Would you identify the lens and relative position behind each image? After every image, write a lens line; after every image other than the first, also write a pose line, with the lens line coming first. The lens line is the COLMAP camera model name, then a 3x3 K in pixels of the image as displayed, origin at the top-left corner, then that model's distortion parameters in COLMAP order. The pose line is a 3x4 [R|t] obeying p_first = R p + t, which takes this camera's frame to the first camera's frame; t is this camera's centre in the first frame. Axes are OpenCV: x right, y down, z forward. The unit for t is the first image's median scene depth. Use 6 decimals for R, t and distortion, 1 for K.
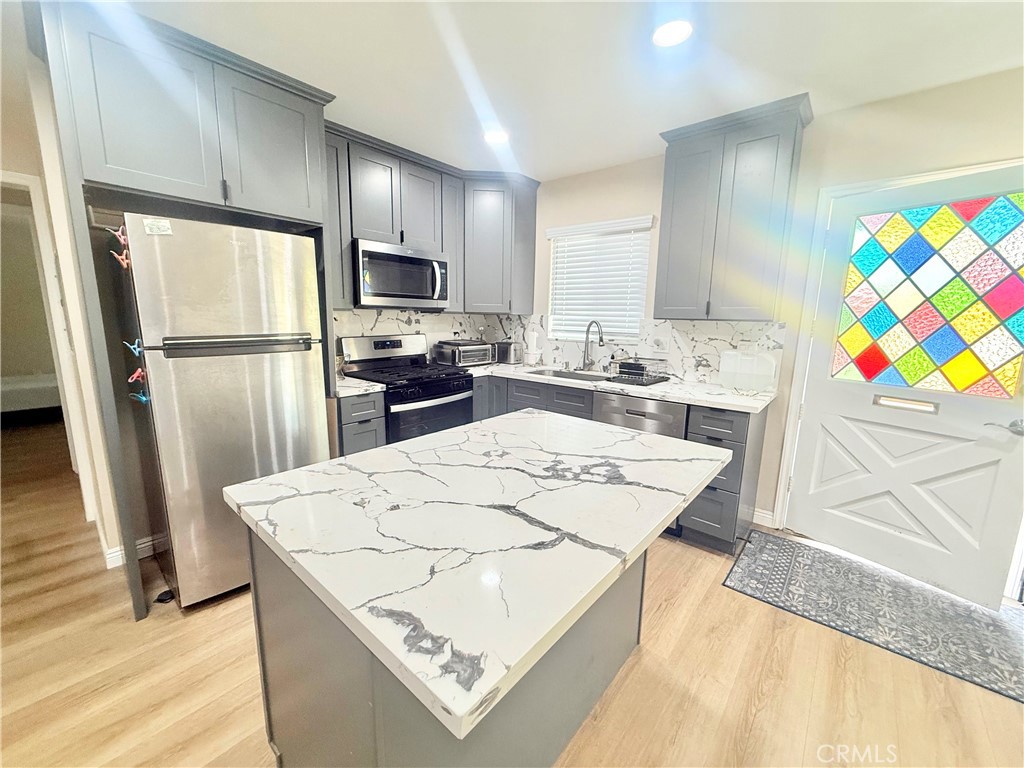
lens RADIAL K [[402.8, 0, 510.3], [0, 402.8, 384.1], [0, 0, 1]] dist [-0.000944, -0.000171]
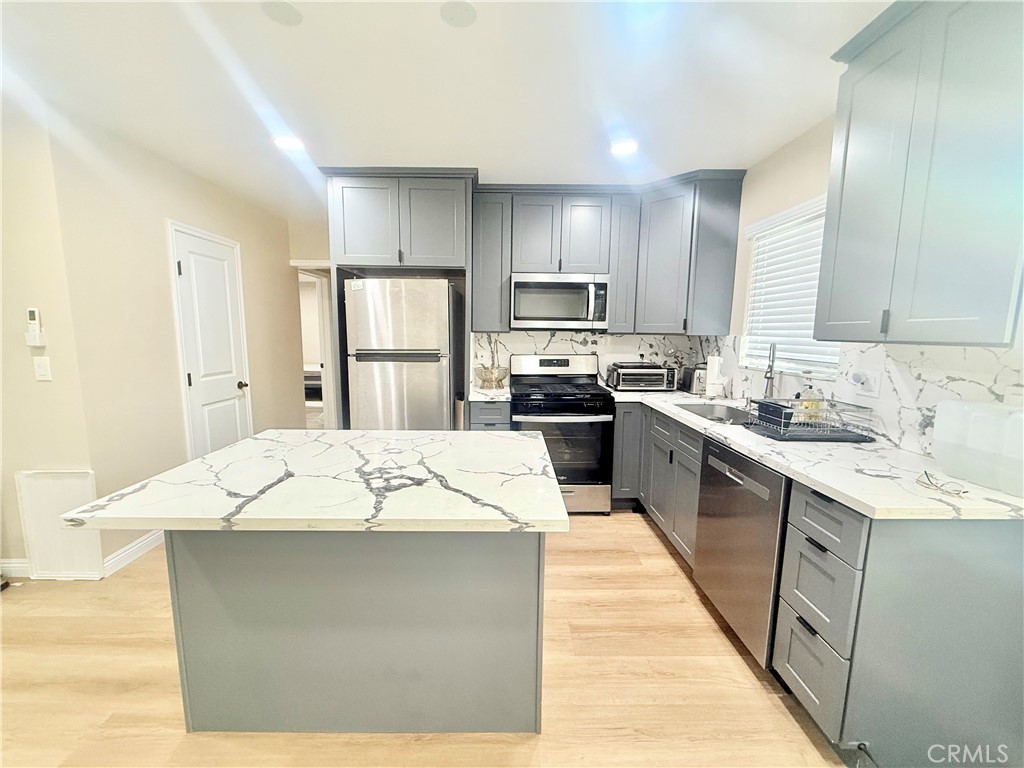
lens RADIAL K [[402.8, 0, 511.4], [0, 402.8, 384.6], [0, 0, 1]] dist [-0.000944, -0.000171]
pose [[0.662696, 0.085212, -0.744025, 0.558262], [-0.124756, 0.992184, 0.002514, -0.035355], [0.738424, 0.091156, 0.668147, 0.235385]]
